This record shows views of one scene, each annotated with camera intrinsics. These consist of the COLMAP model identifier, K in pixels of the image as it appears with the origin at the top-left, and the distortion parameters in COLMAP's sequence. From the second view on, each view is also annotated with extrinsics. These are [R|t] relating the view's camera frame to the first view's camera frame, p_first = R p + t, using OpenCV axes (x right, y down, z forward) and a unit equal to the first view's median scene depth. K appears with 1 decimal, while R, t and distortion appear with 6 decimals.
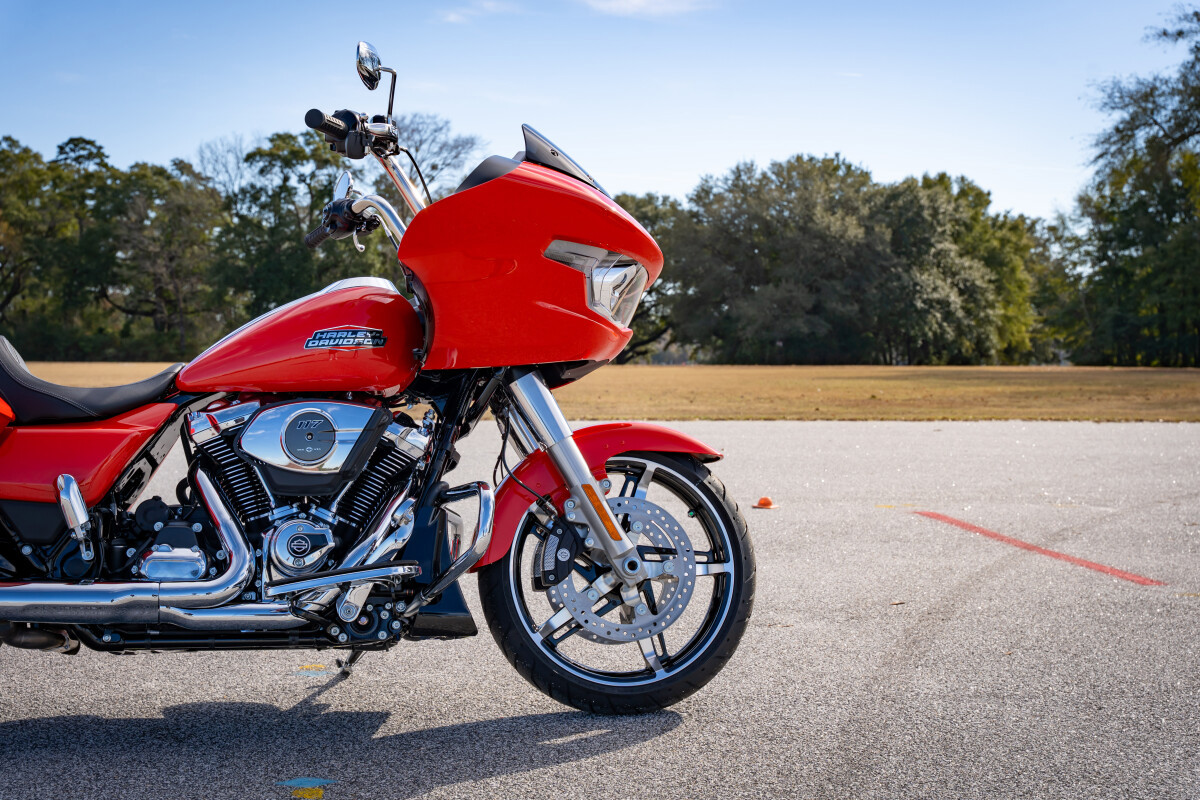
lens RADIAL K [[1598.2, 0, 600.0], [0, 1598.2, 400.0], [0, 0, 1]] dist [0.000658, -0.008791]
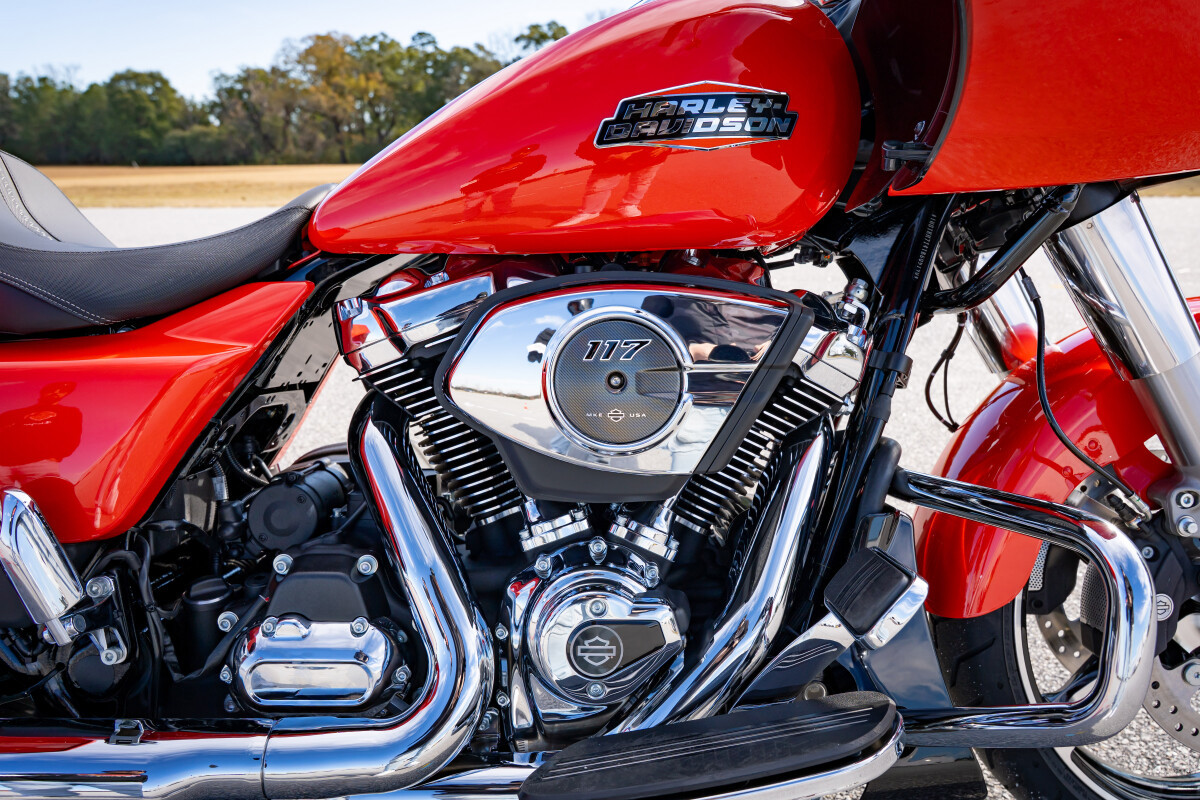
lens RADIAL K [[844.4, 0, 600.0], [0, 844.4, 400.0], [0, 0, 1]] dist [0.001778, -0.000713]
pose [[0.991811, 0.017615, -0.126491, -0.146844], [0.014689, 0.968136, 0.249995, -0.022286], [0.126864, -0.249806, 0.959949, 0.737234]]
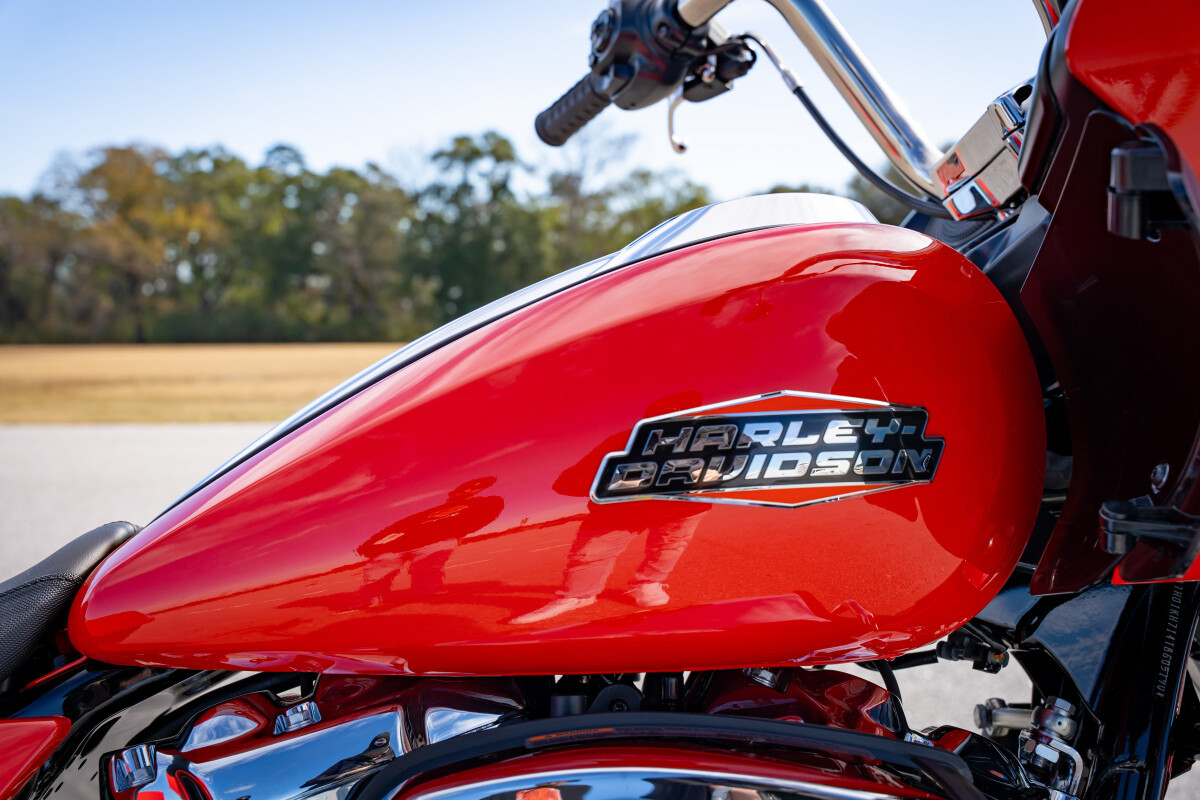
lens RADIAL K [[1438.9, 0, 600.0], [0, 1438.9, 400.0], [0, 0, 1]] dist [0.011323, 0.016807]
pose [[0.994713, -0.006693, -0.102480, -0.153334], [0.008502, 0.999816, 0.017218, -0.046446], [0.102346, -0.017998, 0.994586, 0.752261]]
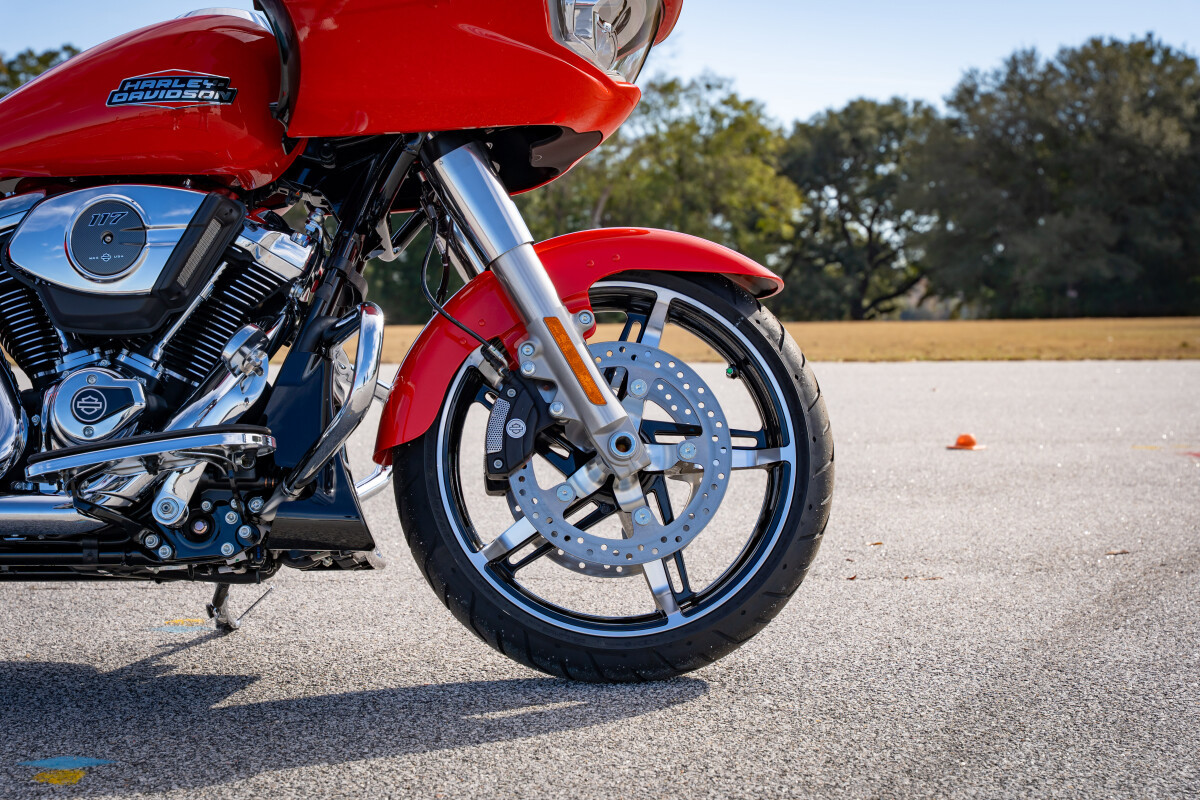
lens RADIAL K [[2087.8, 0, 593.5], [0, 2087.8, 398.7], [0, 0, 1]] dist [0.019544, 0.178878]
pose [[0.993001, -0.007989, -0.117832, 0.102234], [0.008943, 0.999931, 0.007569, 0.076324], [0.117763, -0.008570, 0.993005, 0.171627]]
